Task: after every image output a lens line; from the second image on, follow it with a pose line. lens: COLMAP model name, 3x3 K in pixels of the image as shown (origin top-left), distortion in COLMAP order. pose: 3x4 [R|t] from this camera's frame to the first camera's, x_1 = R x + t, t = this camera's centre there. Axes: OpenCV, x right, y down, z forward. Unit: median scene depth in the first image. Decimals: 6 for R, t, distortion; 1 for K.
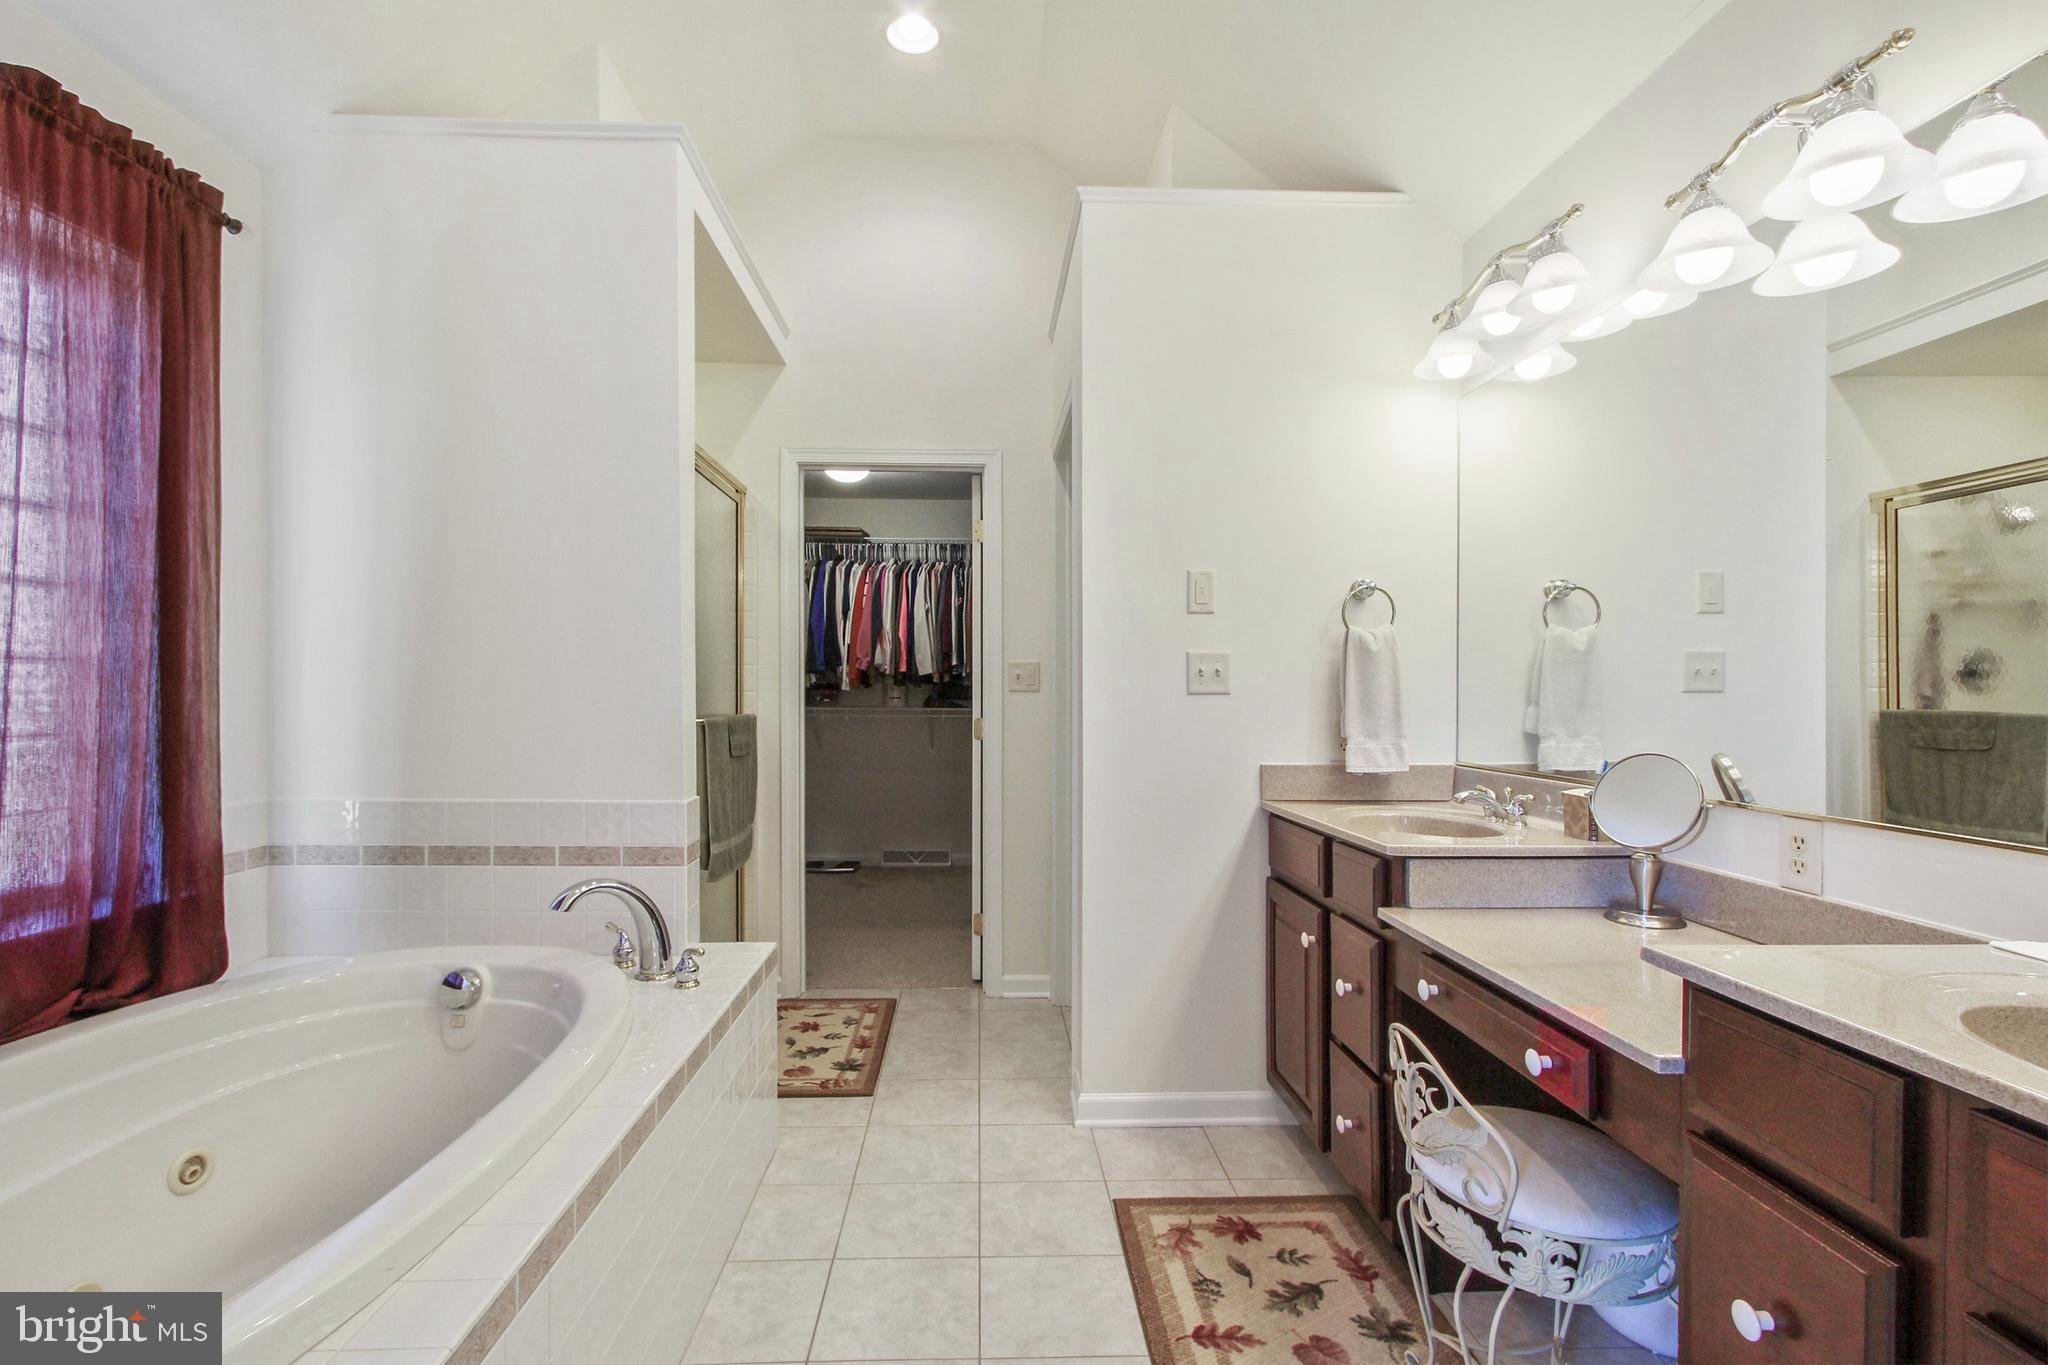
lens RADIAL K [[957.9, 0, 1018.8], [0, 957.9, 688.1], [0, 0, 1]] dist [0.012088, 0.000676]
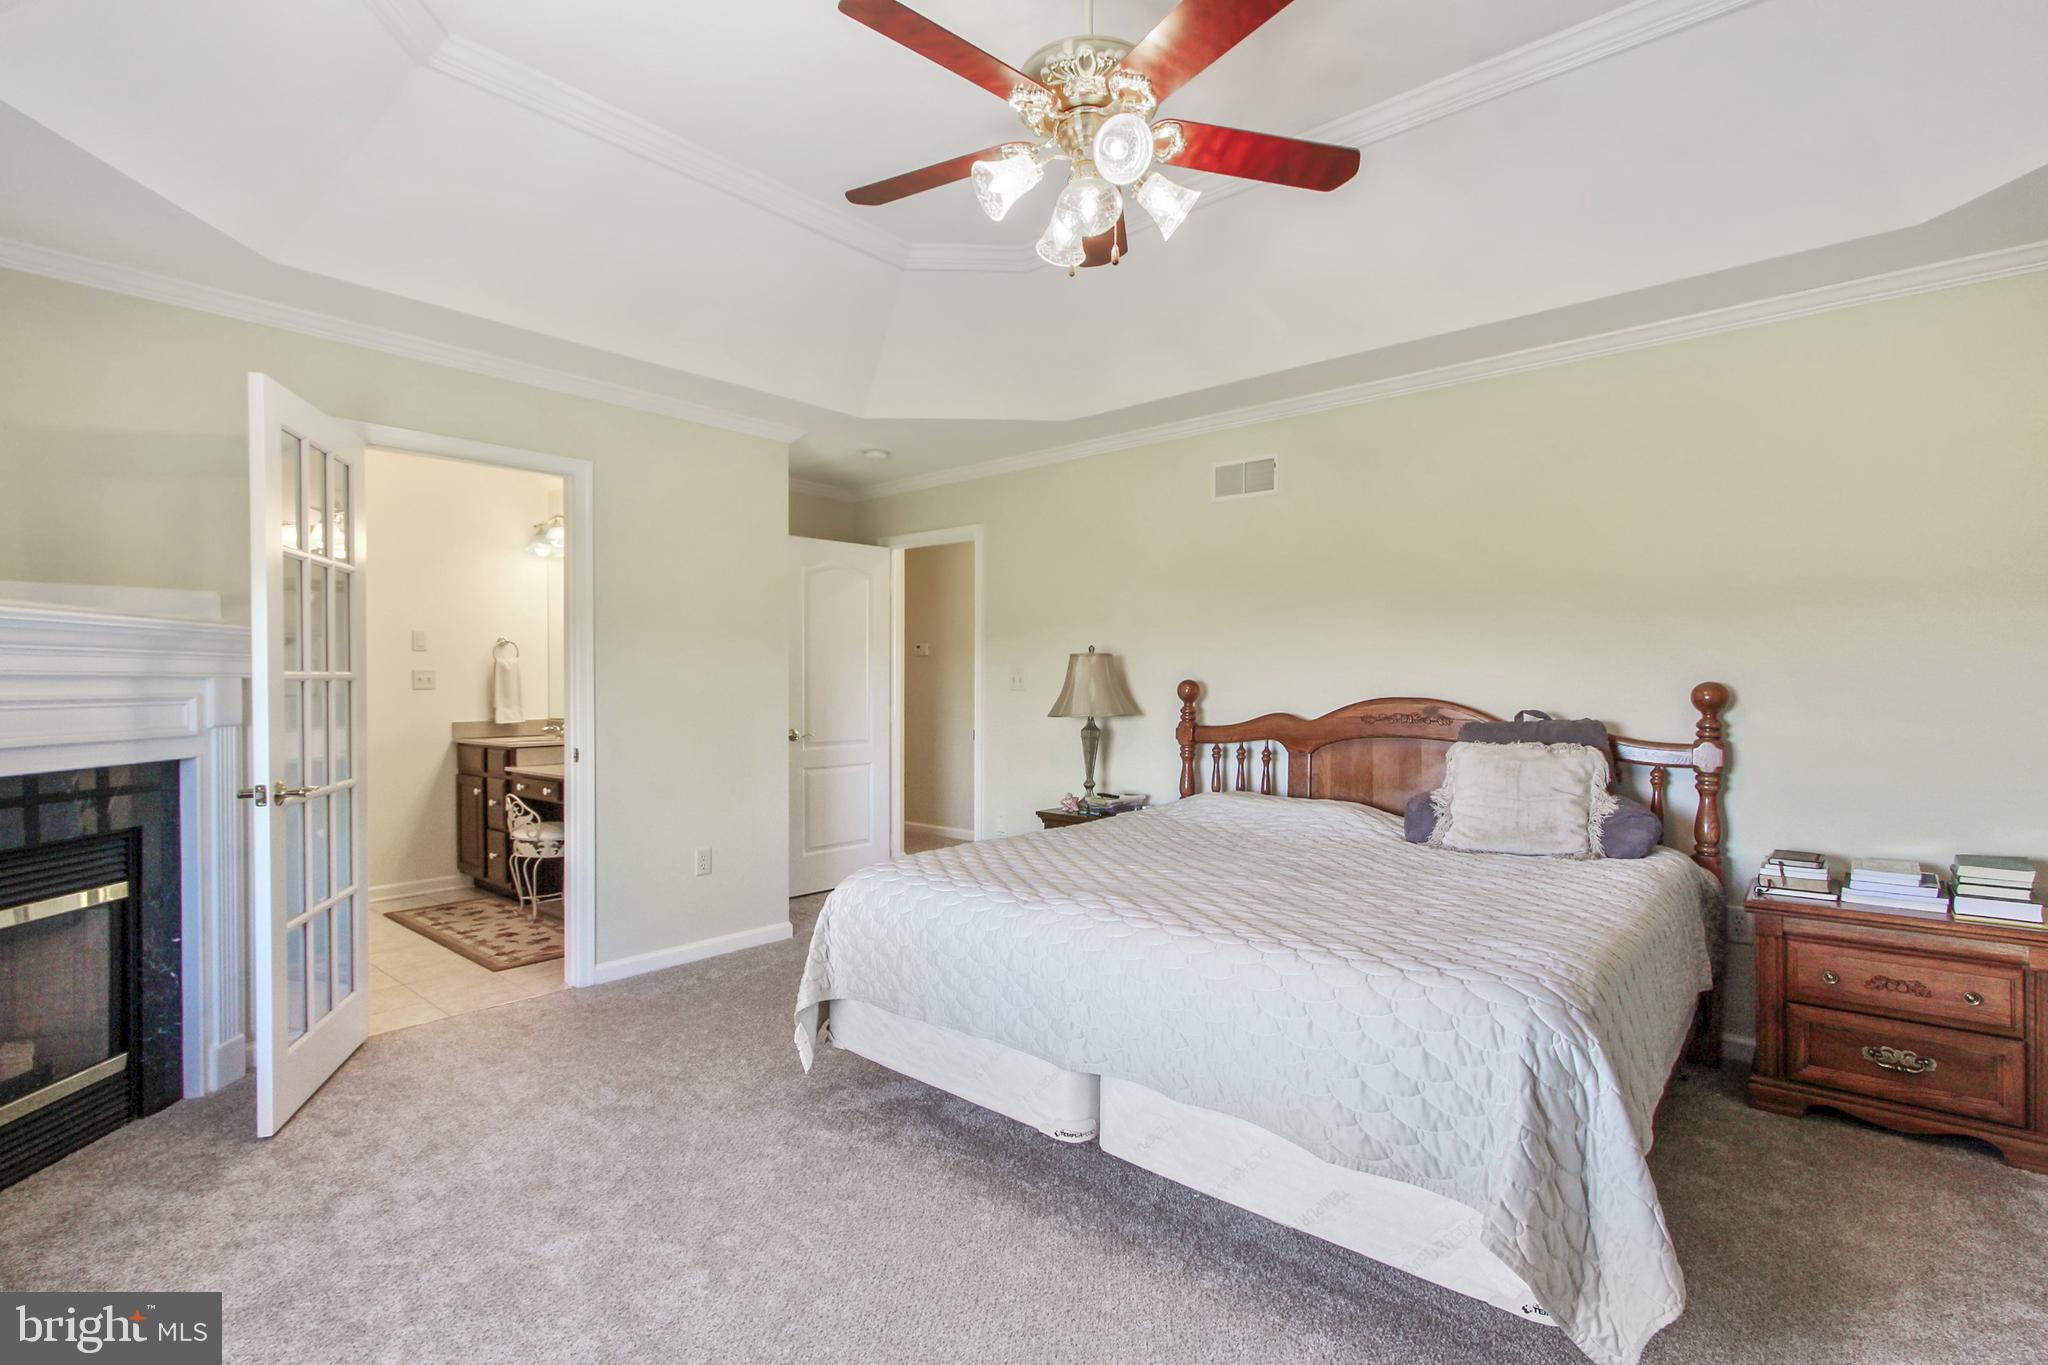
lens RADIAL K [[957.9, 0, 1018.8], [0, 957.9, 688.1], [0, 0, 1]] dist [0.012088, 0.000676]
pose [[0.696341, -0.011433, 0.717620, -0.449439], [0.005029, 0.999926, 0.011051, -0.014587], [-0.717693, -0.004086, 0.696347, -1.546099]]
